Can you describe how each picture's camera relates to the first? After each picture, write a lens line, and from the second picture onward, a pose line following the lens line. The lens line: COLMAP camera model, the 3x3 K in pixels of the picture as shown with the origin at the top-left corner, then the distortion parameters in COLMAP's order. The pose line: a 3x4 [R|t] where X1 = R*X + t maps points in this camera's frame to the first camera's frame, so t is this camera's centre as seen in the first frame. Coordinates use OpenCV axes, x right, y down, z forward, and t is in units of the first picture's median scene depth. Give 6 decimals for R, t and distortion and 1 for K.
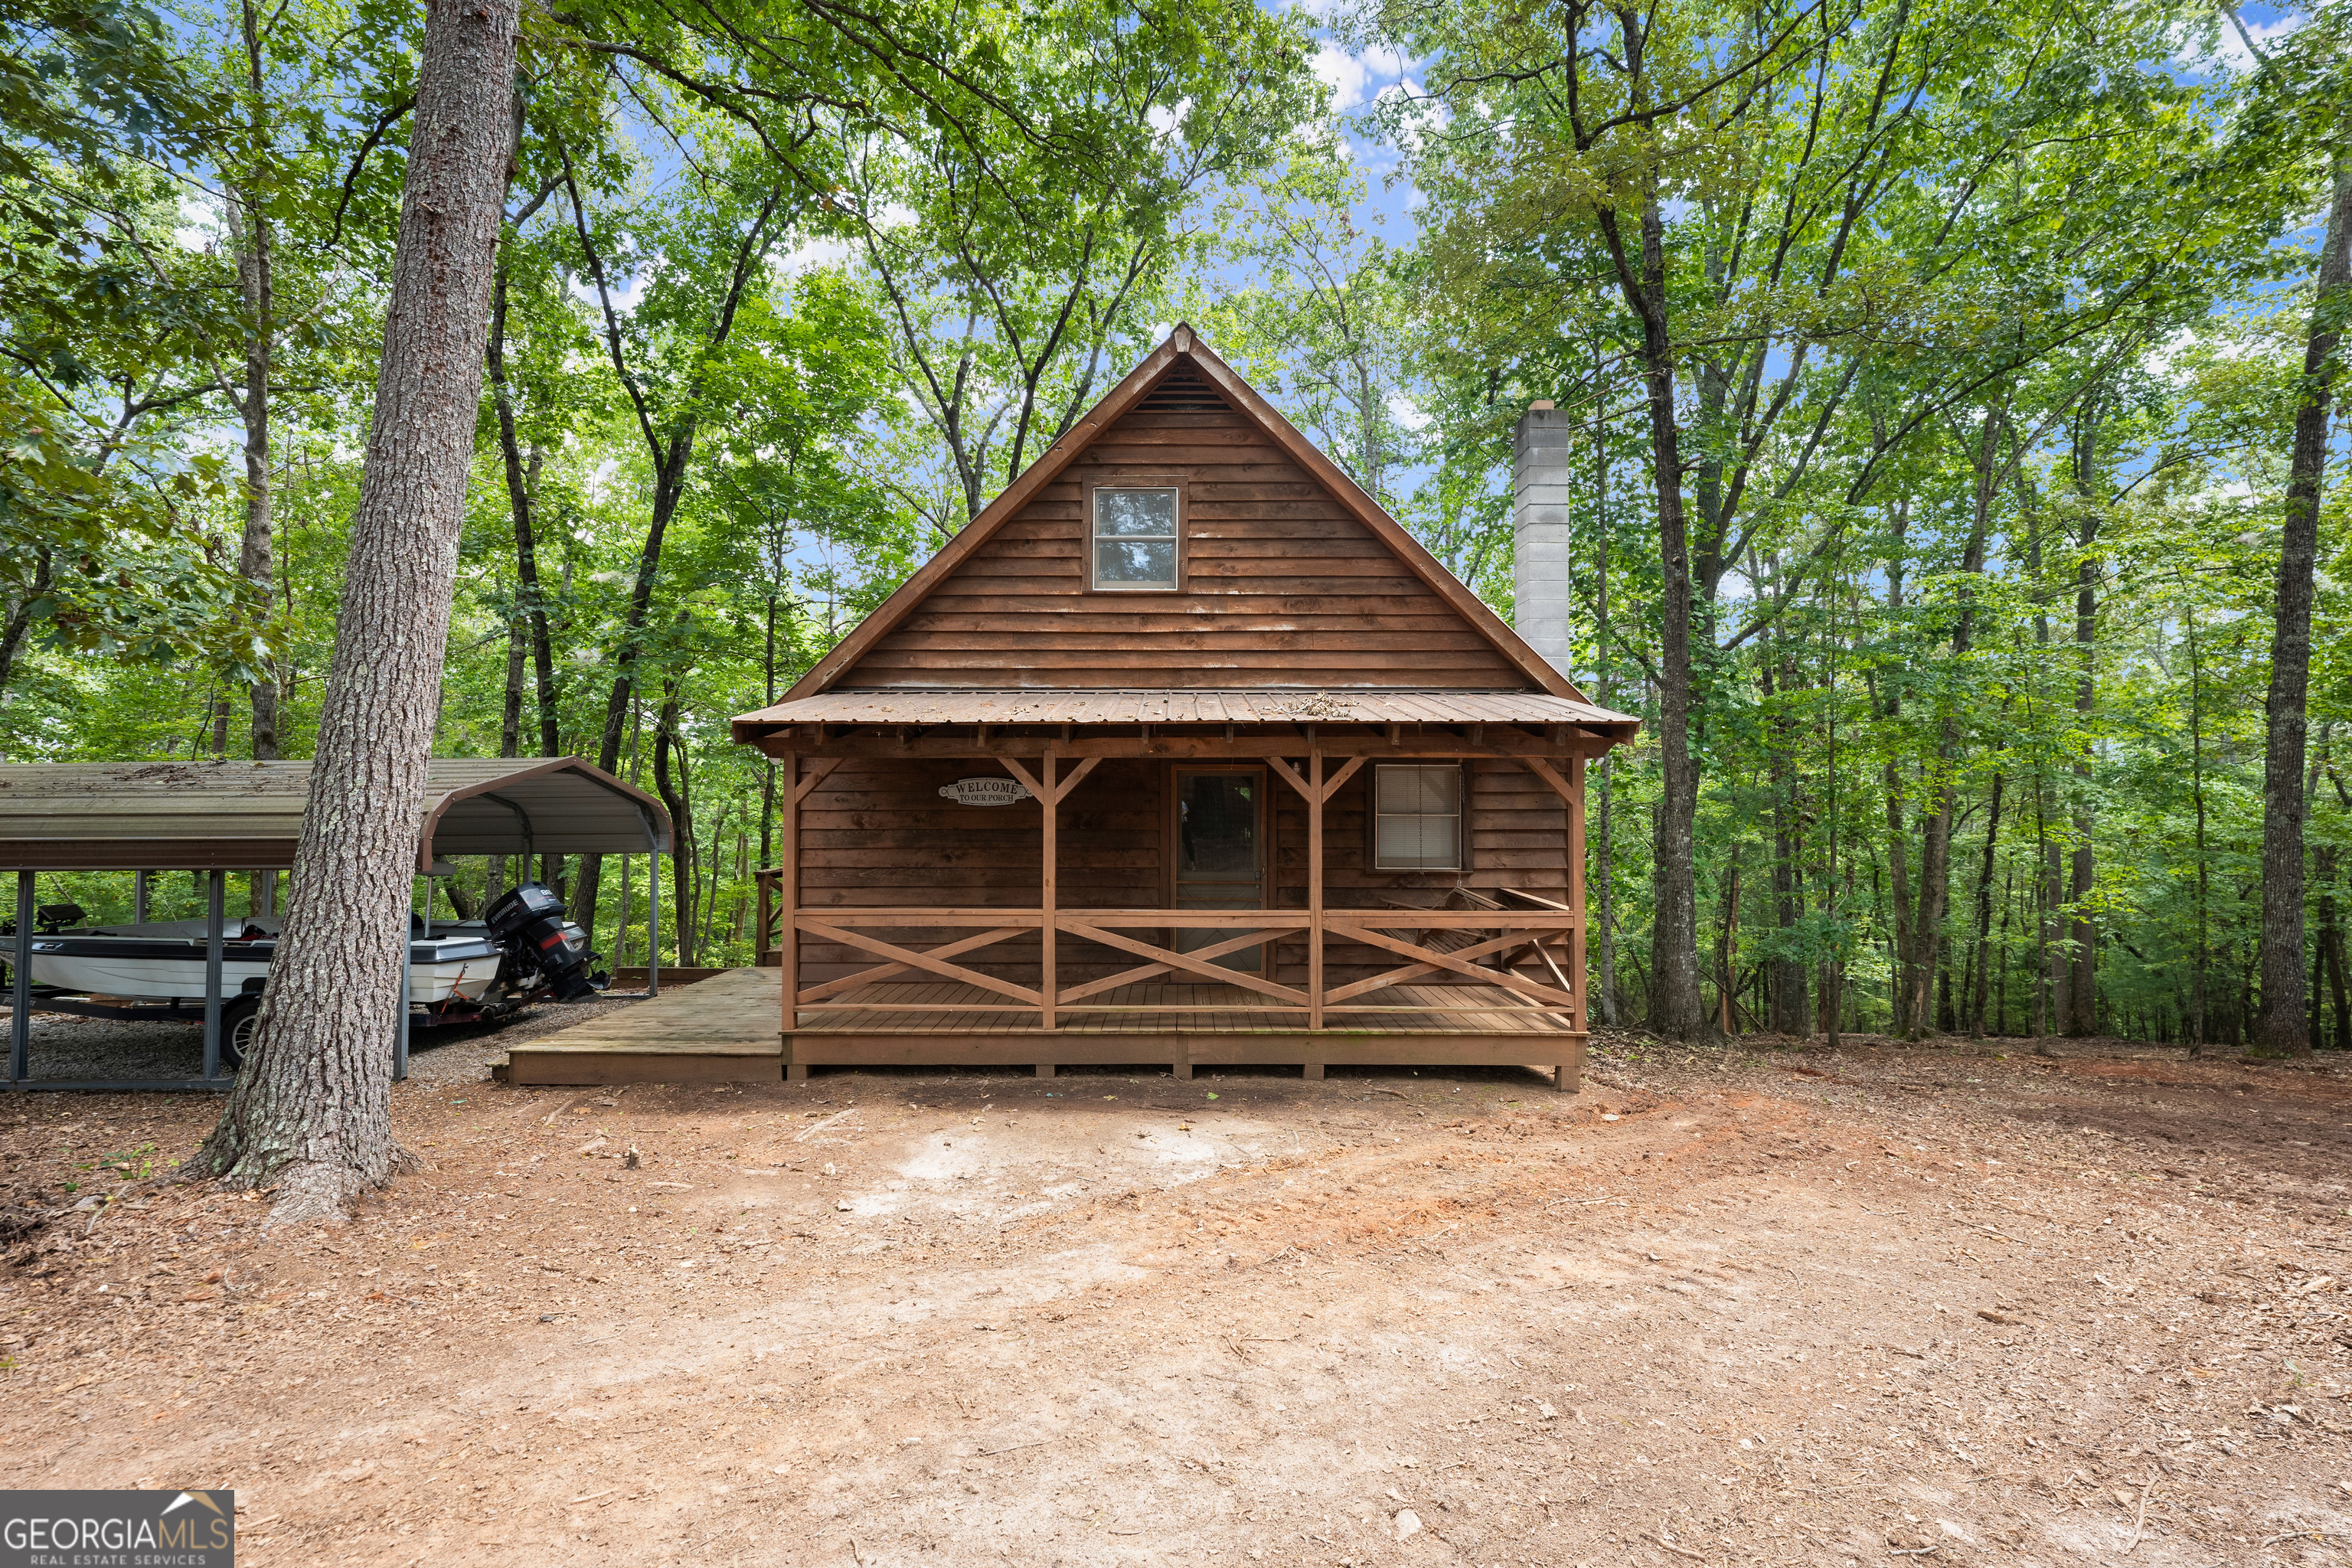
lens RADIAL K [[972.7, 0, 1181.1], [0, 972.7, 780.9], [0, 0, 1]] dist [0.000371, 0.000401]
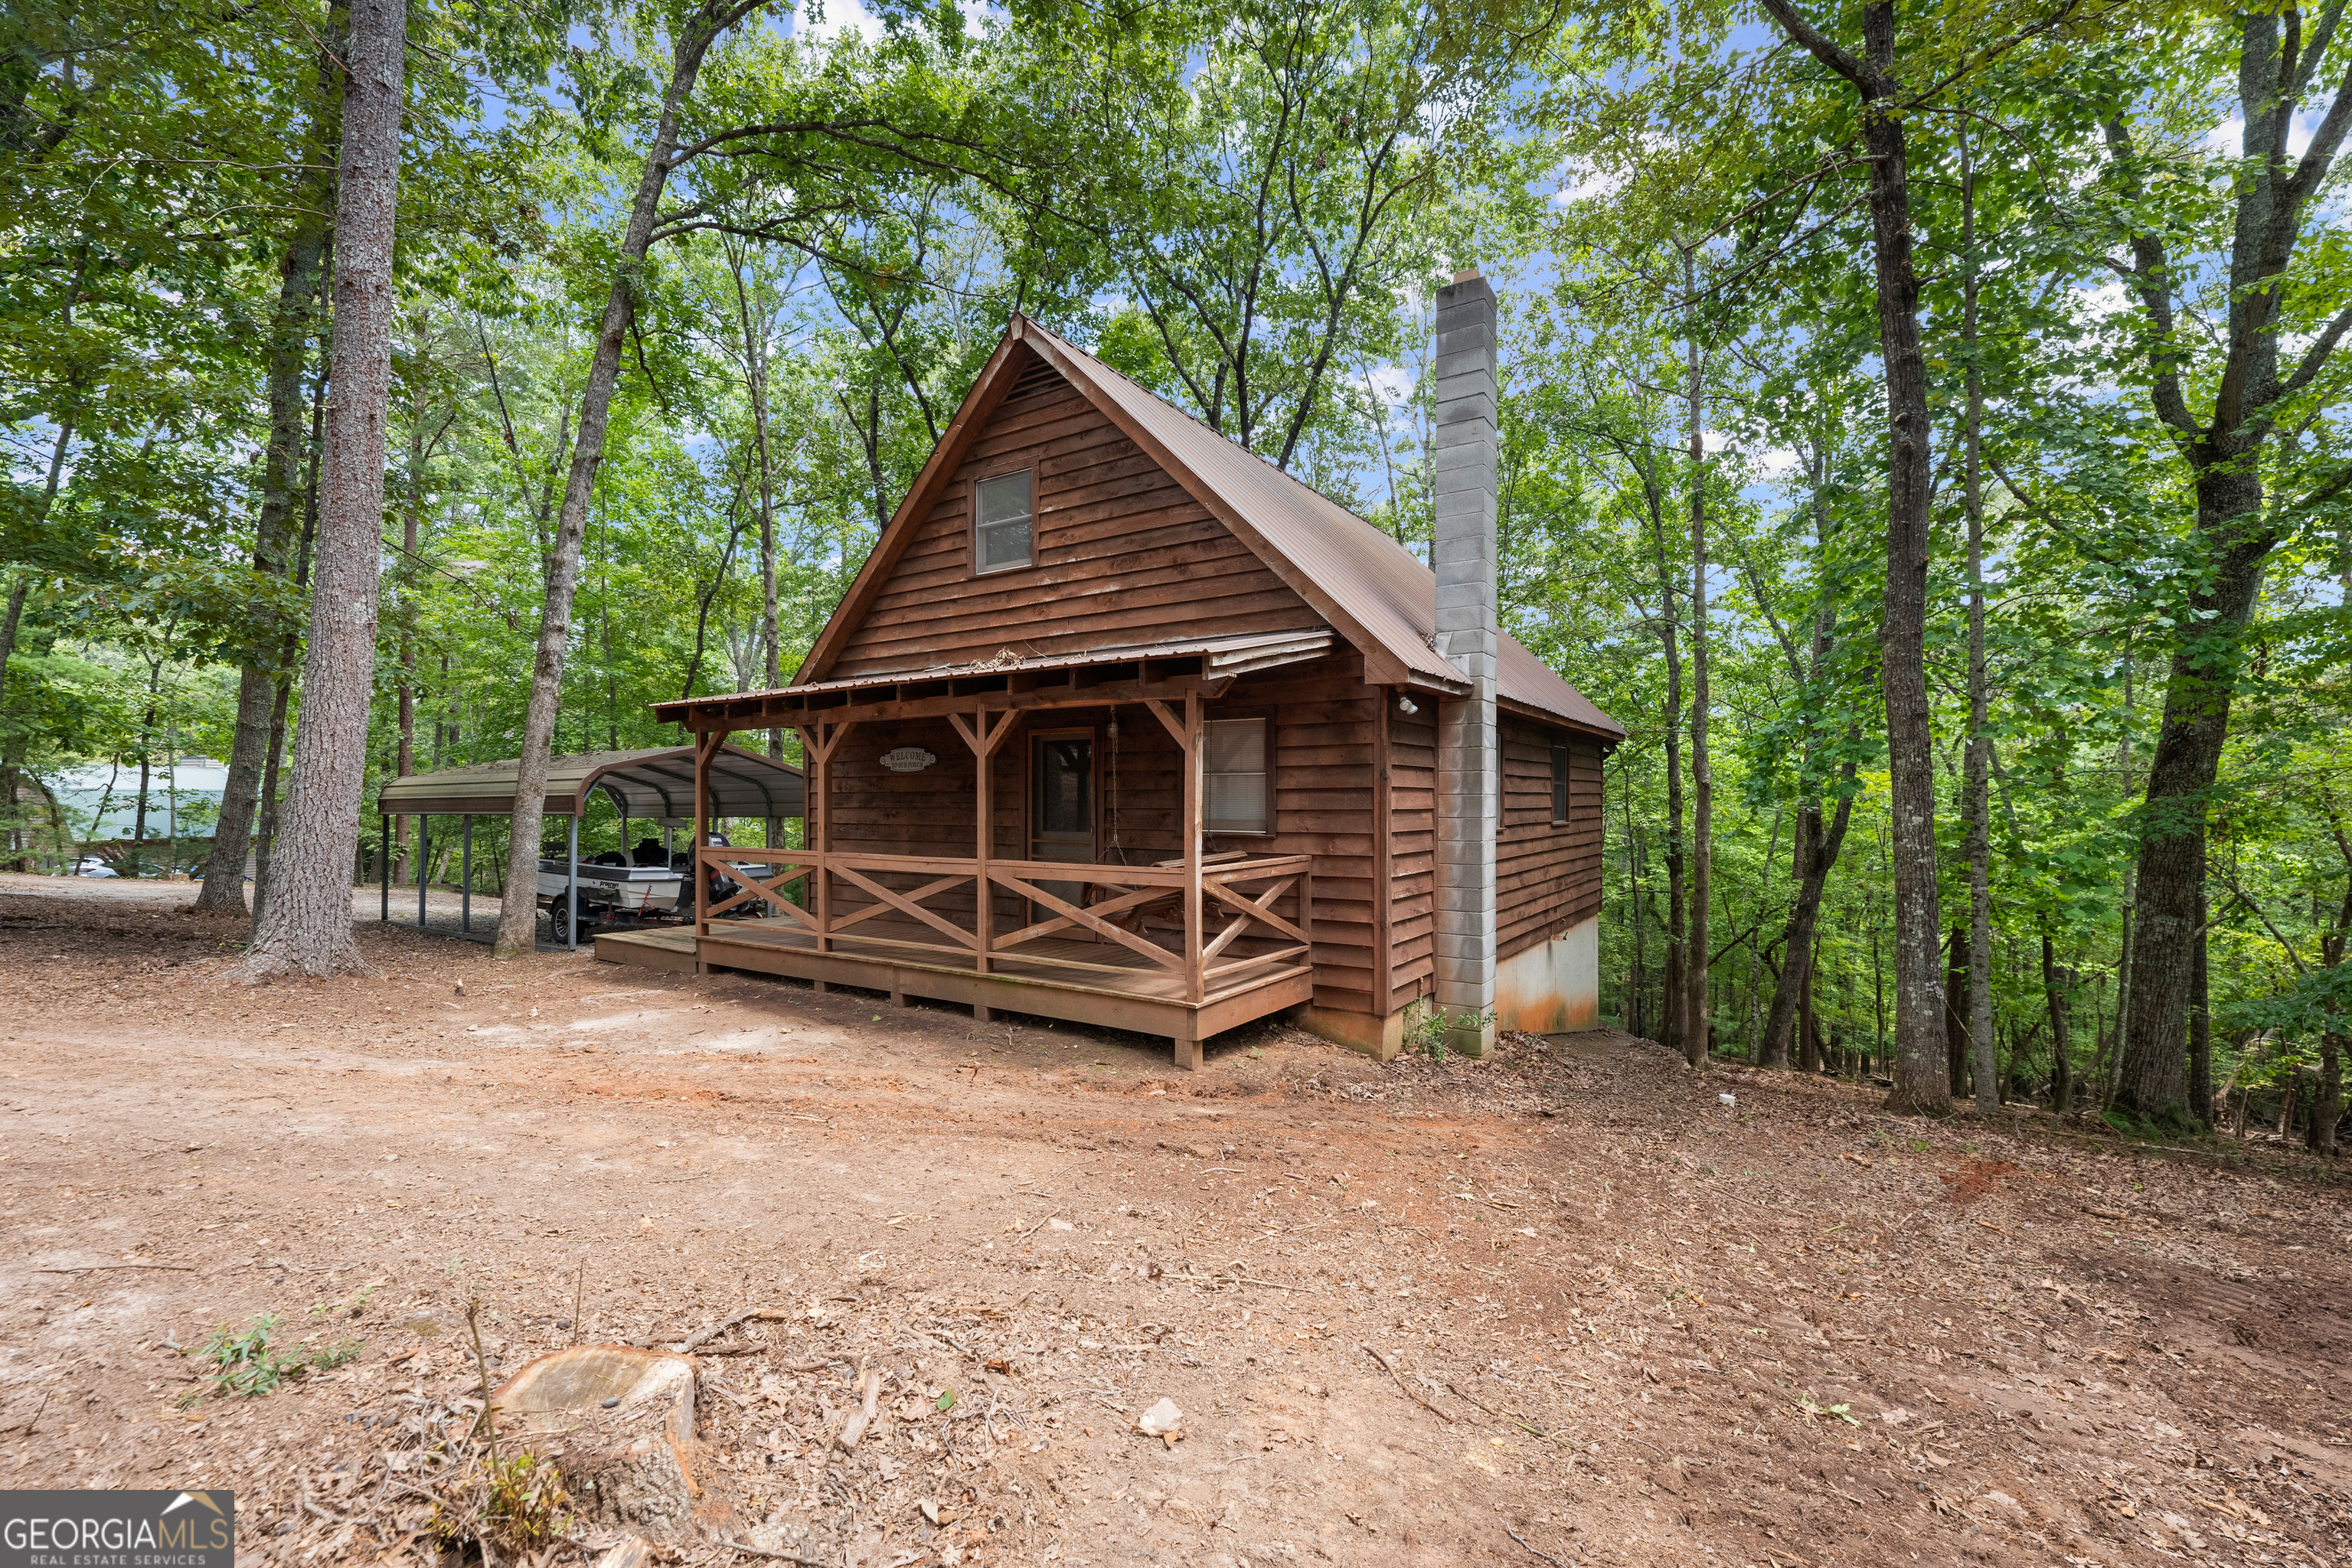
lens RADIAL K [[972.7, 0, 1181.9], [0, 972.7, 793.9], [0, 0, 1]] dist [0.000371, 0.000401]
pose [[0.837976, -0.005516, -0.545679, 0.727892], [0.015545, 0.999784, 0.013767, 0.042750], [0.545486, -0.020019, 0.837881, 0.199942]]
